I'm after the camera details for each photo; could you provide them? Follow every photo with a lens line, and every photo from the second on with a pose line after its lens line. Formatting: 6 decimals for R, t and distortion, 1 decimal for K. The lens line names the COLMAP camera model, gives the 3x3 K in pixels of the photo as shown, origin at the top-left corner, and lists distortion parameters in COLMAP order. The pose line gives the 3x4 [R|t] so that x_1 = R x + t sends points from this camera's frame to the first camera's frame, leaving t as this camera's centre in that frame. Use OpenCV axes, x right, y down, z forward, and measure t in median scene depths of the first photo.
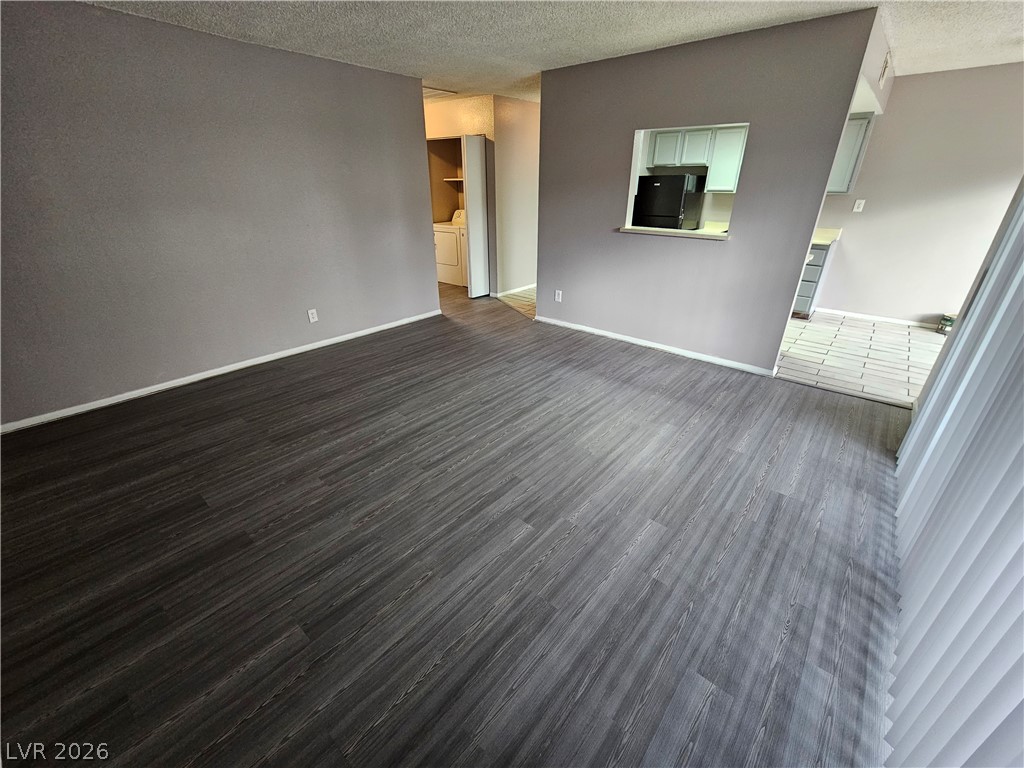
lens RADIAL K [[420.9, 0, 513.2], [0, 420.9, 384.7], [0, 0, 1]] dist [-0.006500, 0.001840]
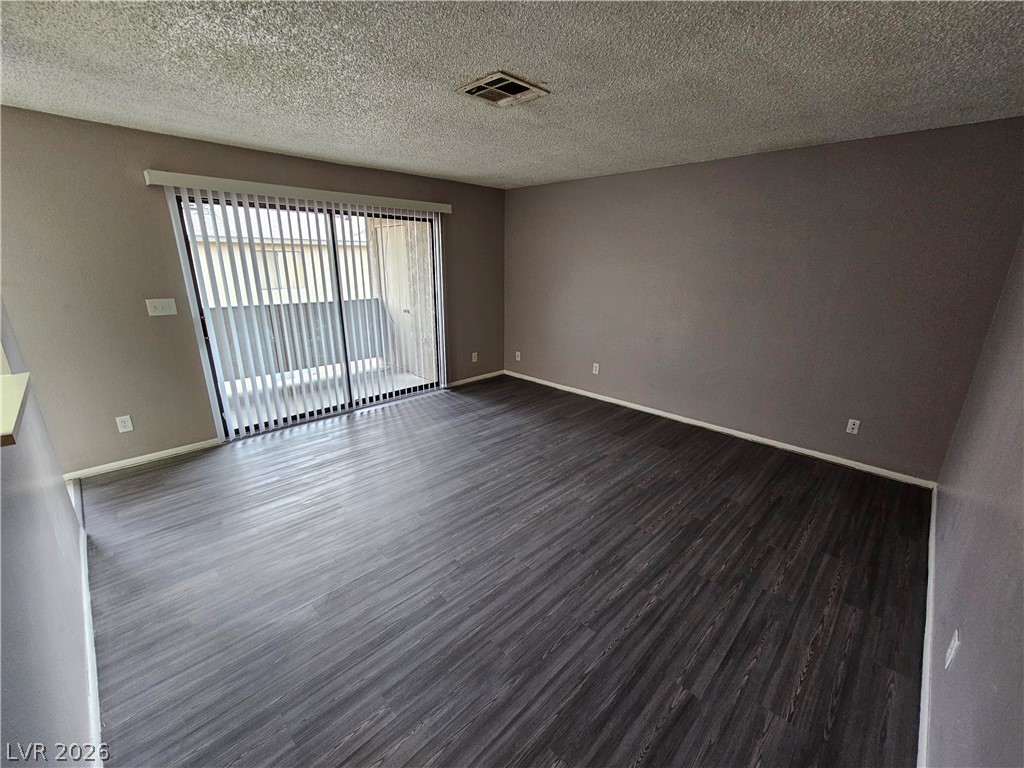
lens RADIAL K [[420.9, 0, 518.4], [0, 420.9, 390.5], [0, 0, 1]] dist [-0.006500, 0.001840]
pose [[-0.997996, -0.030868, 0.055235, -0.195869], [0.014912, 0.733613, 0.679404, -0.923958], [-0.061493, 0.678866, -0.731682, 1.830739]]
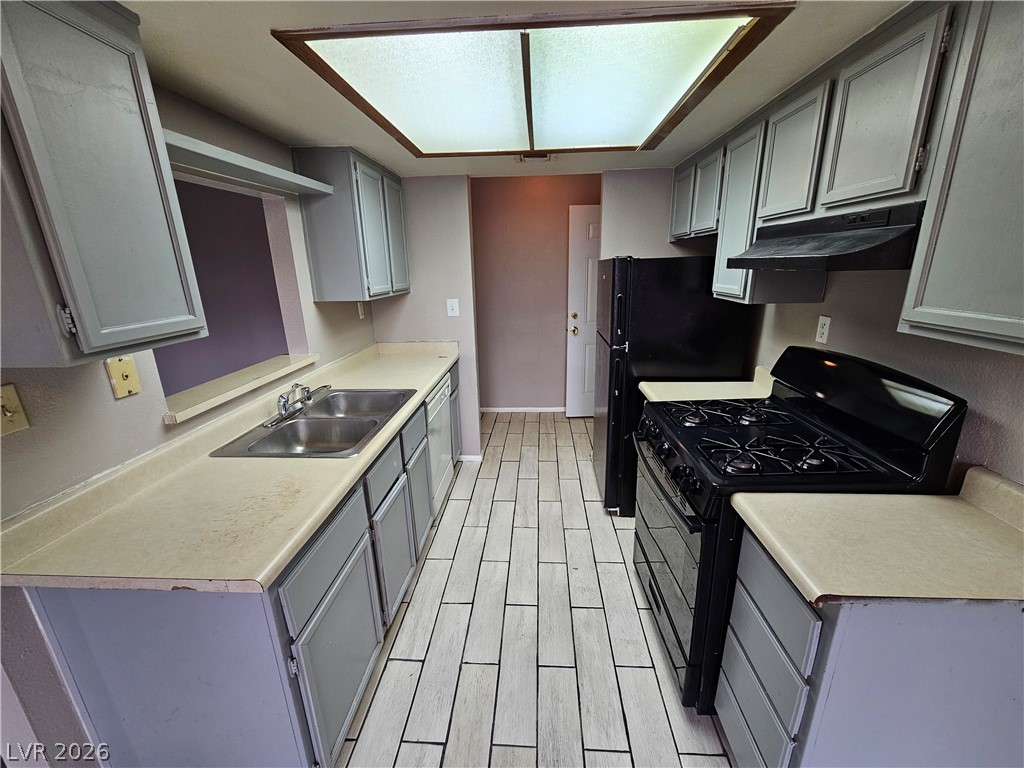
lens RADIAL K [[420.9, 0, 512.1], [0, 420.9, 389.6], [0, 0, 1]] dist [-0.006500, 0.001840]
pose [[0.605719, 0.214206, -0.766303, 1.417257], [-0.324321, 0.945913, 0.008055, -0.679741], [0.726581, 0.243649, 0.642429, 1.351537]]
